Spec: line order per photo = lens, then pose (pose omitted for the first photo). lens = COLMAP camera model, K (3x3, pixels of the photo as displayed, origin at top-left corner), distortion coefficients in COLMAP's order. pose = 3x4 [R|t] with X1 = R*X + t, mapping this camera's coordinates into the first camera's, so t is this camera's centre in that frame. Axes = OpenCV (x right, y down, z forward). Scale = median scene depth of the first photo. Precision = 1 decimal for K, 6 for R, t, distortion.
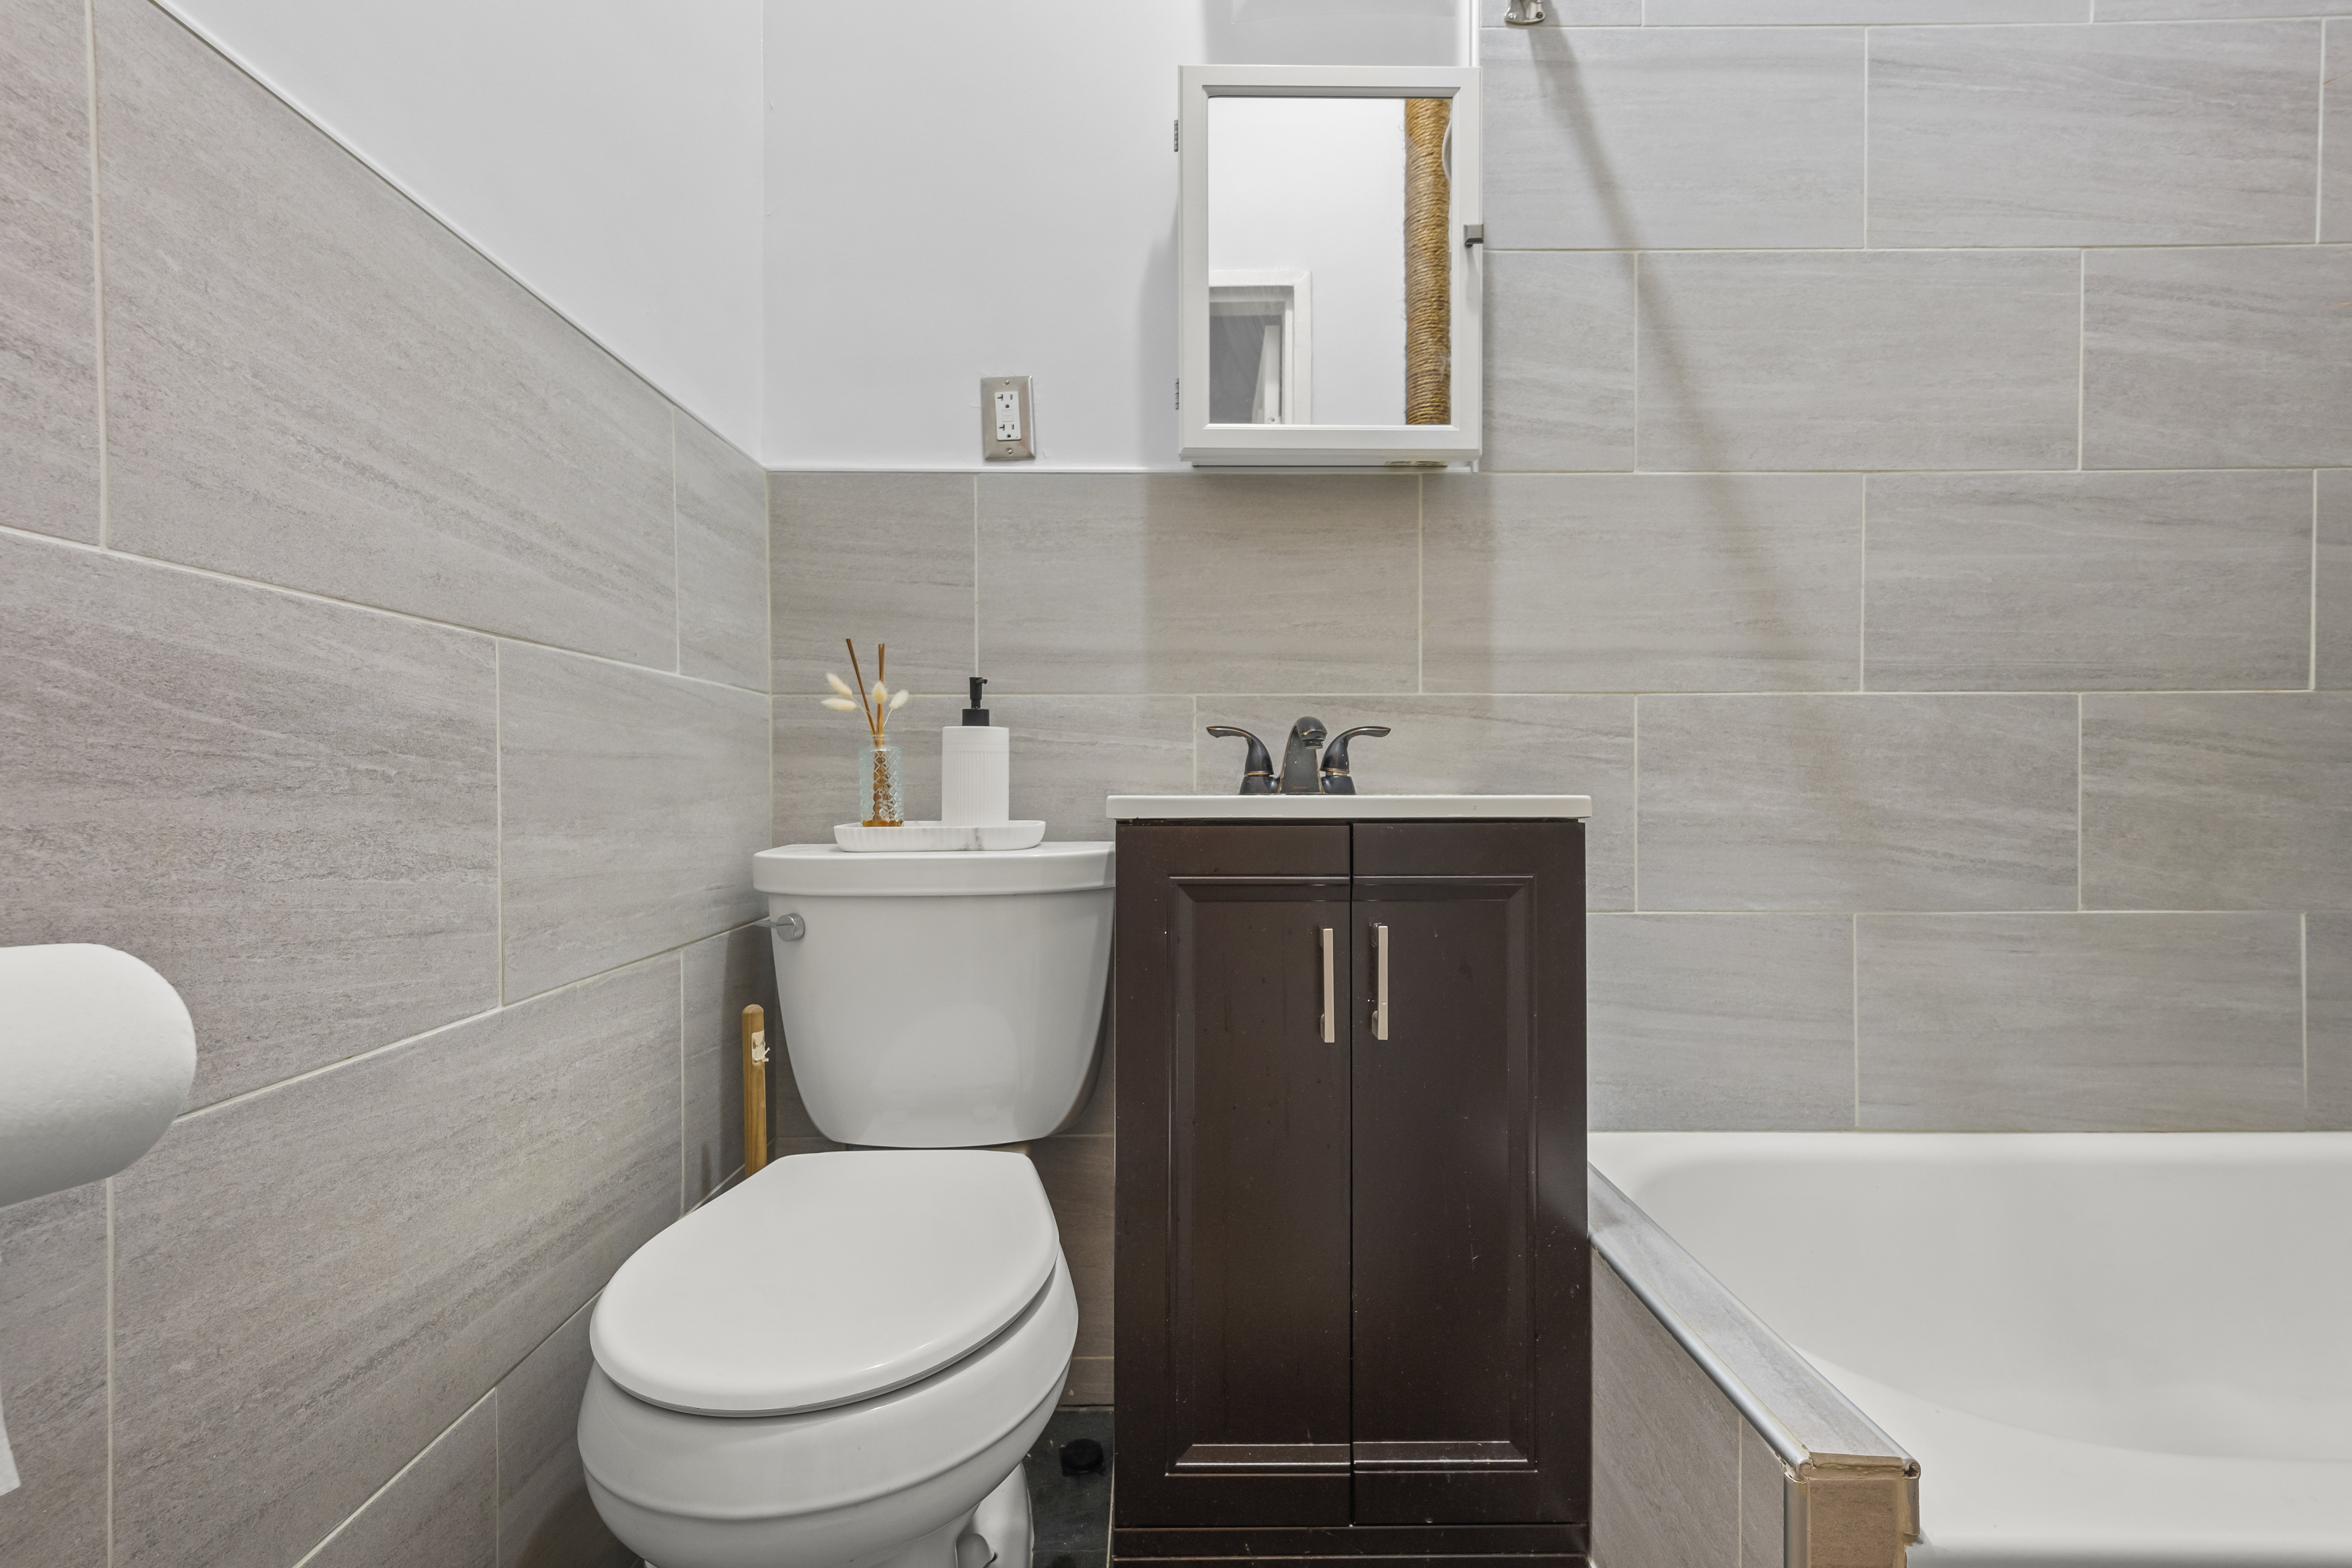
lens RADIAL K [[1019.3, 0, 1178.9], [0, 1019.3, 785.3], [0, 0, 1]] dist [0.004035, -0.000326]
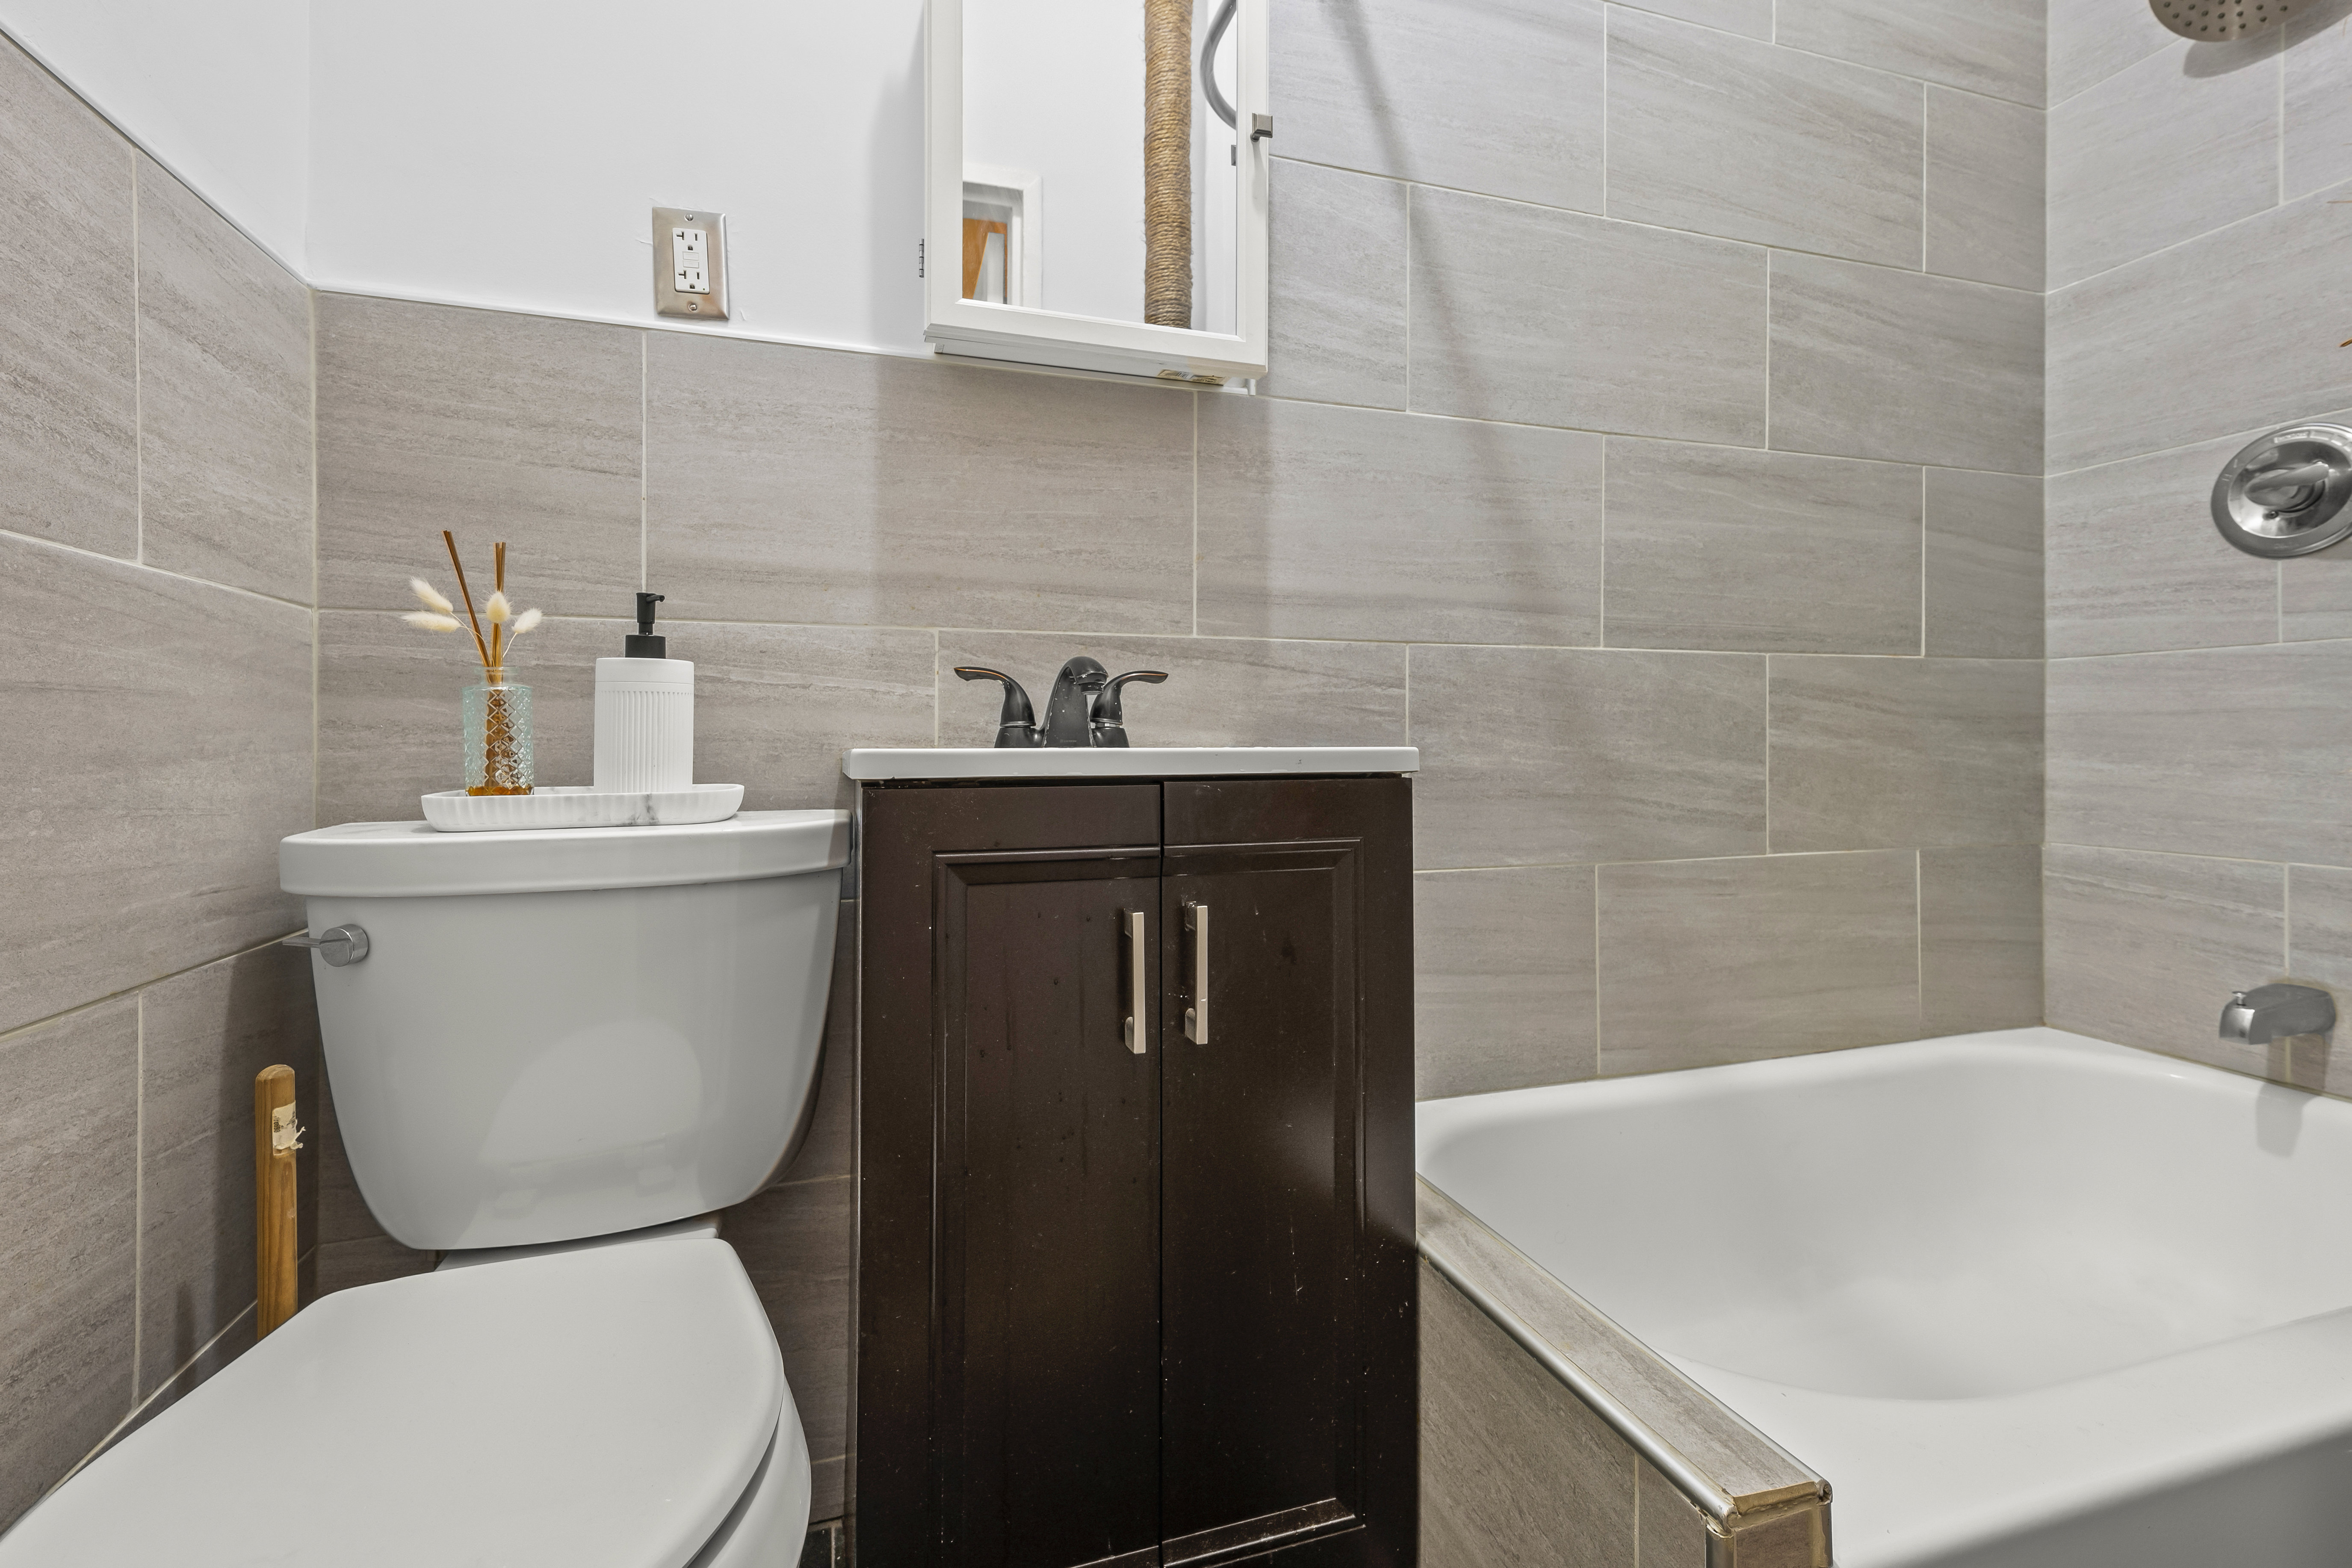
lens RADIAL K [[1019.3, 0, 1166.4], [0, 1019.3, 728.6], [0, 0, 1]] dist [0.004035, -0.000326]
pose [[0.953761, 0.002899, 0.300552, -0.056277], [0.002436, 0.999846, -0.017377, 0.006729], [-0.300556, 0.017306, 0.953607, 0.162608]]
